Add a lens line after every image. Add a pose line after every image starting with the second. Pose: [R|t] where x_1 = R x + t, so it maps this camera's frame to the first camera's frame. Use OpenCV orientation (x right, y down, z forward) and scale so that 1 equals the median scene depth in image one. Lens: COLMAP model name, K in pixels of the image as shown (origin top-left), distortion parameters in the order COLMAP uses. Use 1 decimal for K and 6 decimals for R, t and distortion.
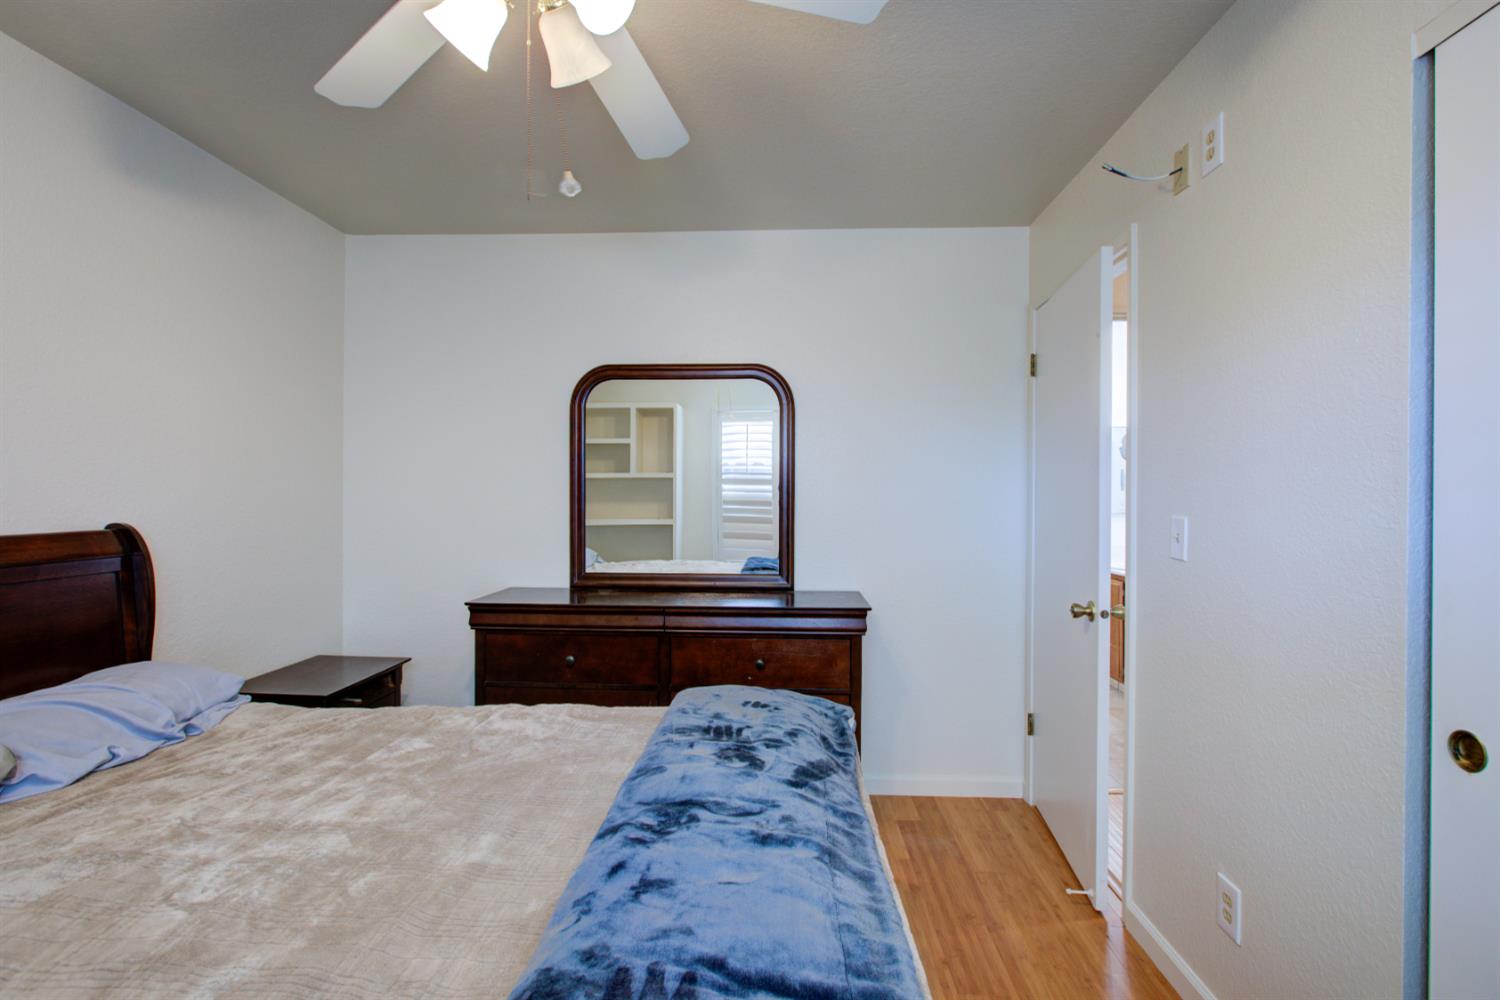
lens RADIAL K [[687.0, 0, 753.3], [0, 687.0, 496.0], [0, 0, 1]] dist [-0.001747, 0.000884]
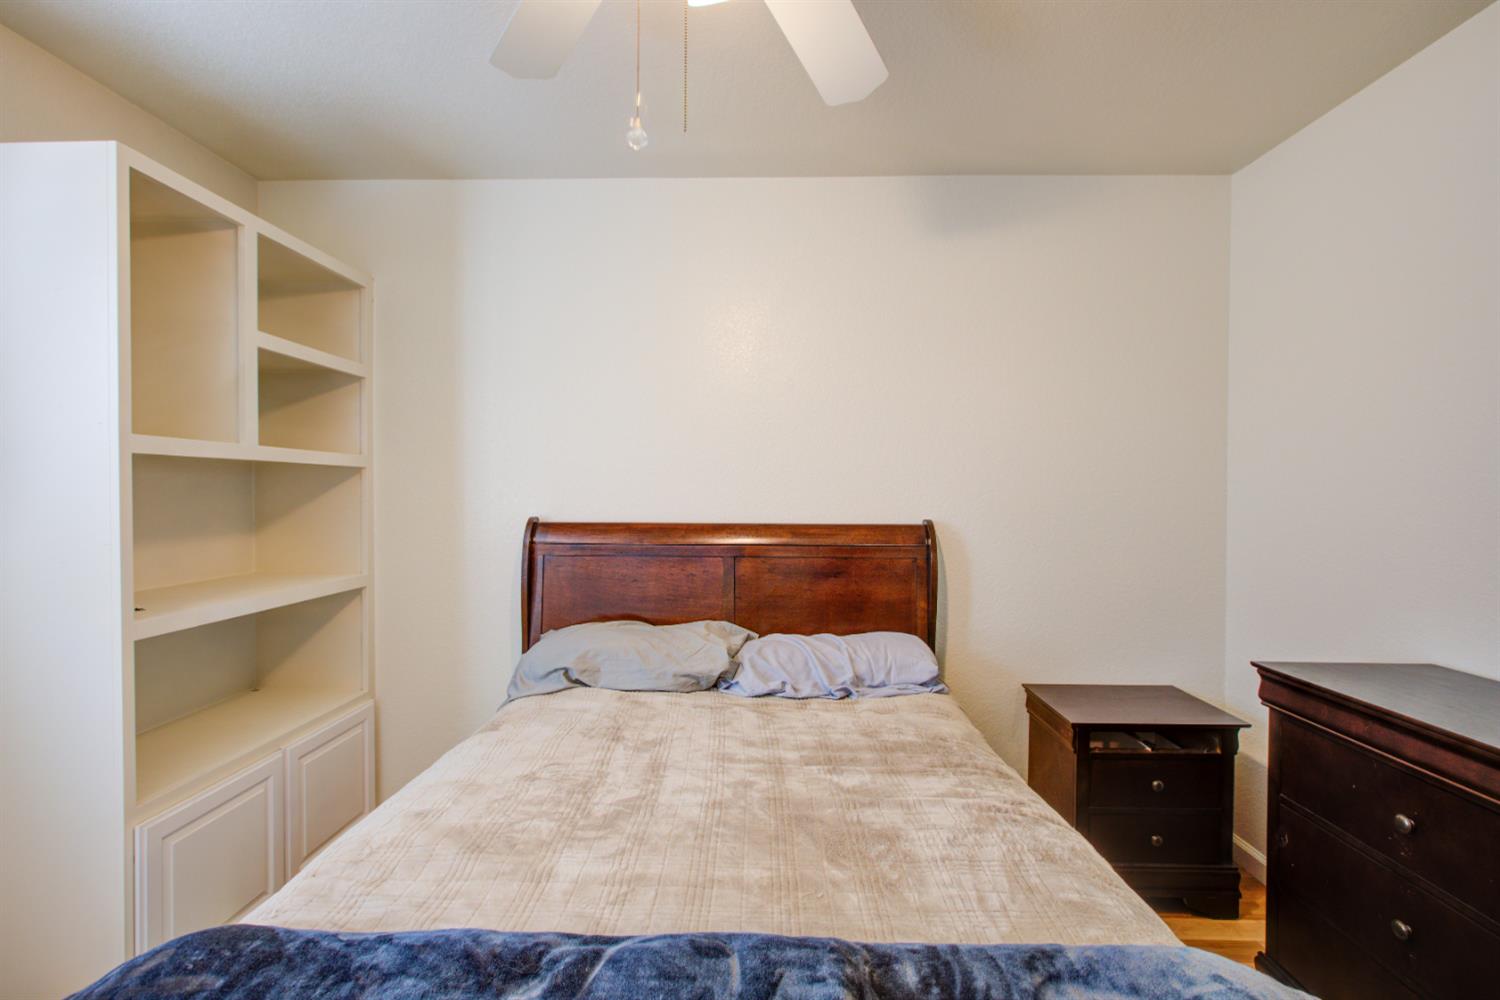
lens RADIAL K [[687.0, 0, 753.3], [0, 687.0, 496.0], [0, 0, 1]] dist [-0.001747, 0.000884]
pose [[0.028990, 0.002845, -0.999576, 0.409746], [-0.009826, 0.999948, 0.002561, -0.003208], [0.999531, 0.009747, 0.029016, 0.891799]]
